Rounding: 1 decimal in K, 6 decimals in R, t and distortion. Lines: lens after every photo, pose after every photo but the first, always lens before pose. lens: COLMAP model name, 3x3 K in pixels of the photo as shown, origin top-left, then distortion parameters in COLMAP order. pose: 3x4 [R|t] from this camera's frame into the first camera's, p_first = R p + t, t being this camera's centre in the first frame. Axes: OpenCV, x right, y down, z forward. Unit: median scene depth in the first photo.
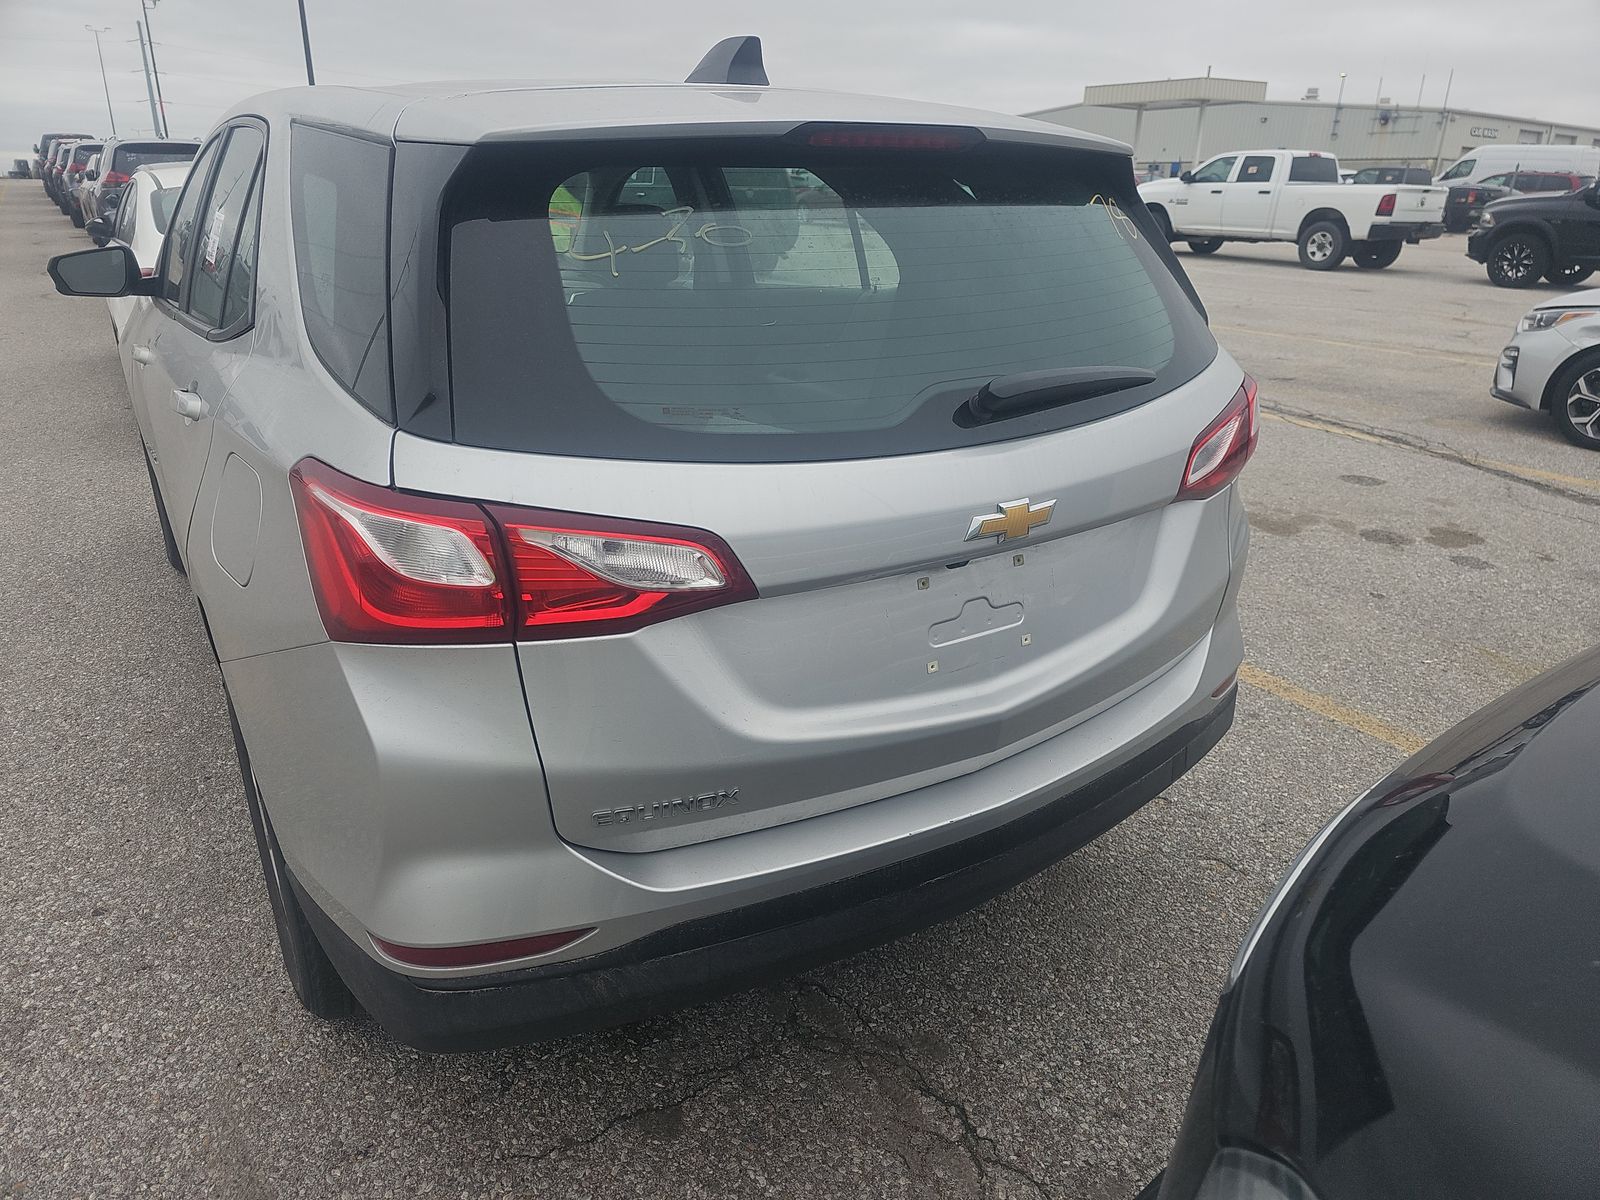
lens RADIAL K [[1021.3, 0, 801.8], [0, 1021.3, 649.5], [0, 0, 1]] dist [0.051037, -0.038108]
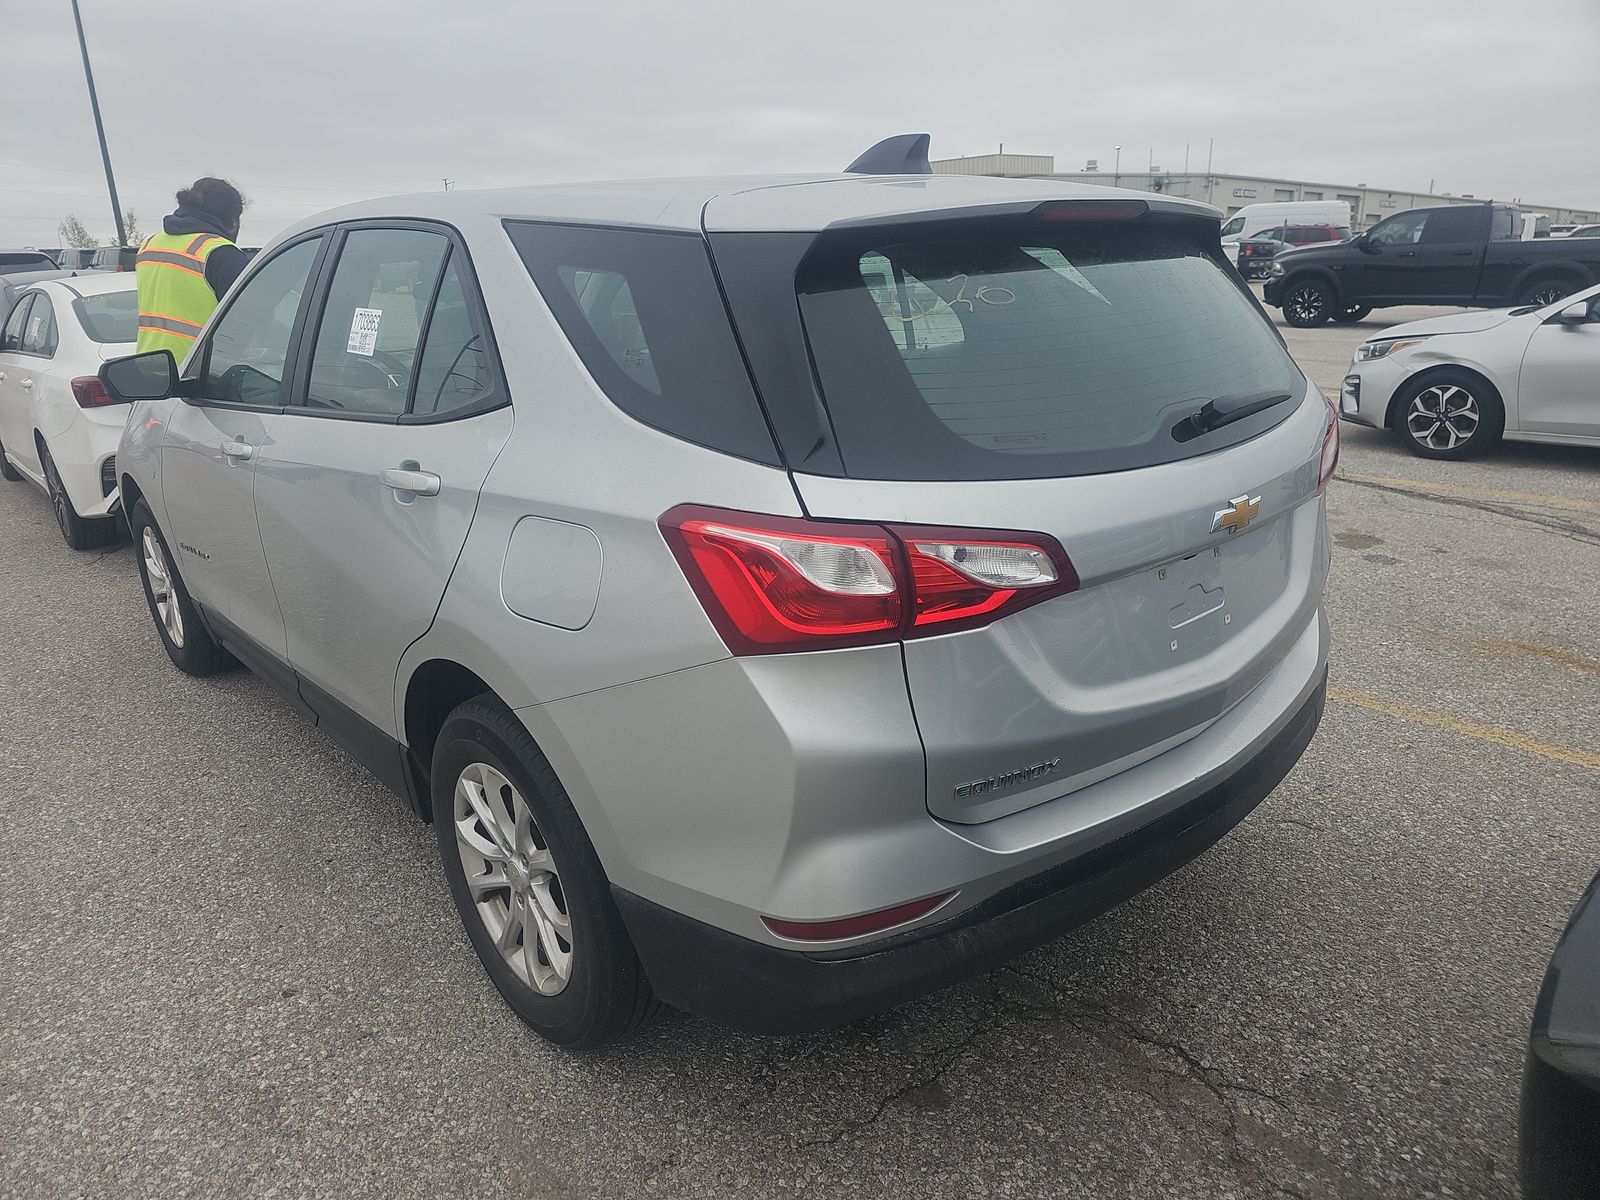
lens RADIAL K [[1021.3, 0, 801.8], [0, 1021.3, 649.5], [0, 0, 1]] dist [0.051037, -0.038108]
pose [[0.987336, -0.093298, 0.128306, -0.347089], [0.101294, 0.993207, -0.057264, 0.036614], [-0.122092, 0.069535, 0.990080, -0.090737]]
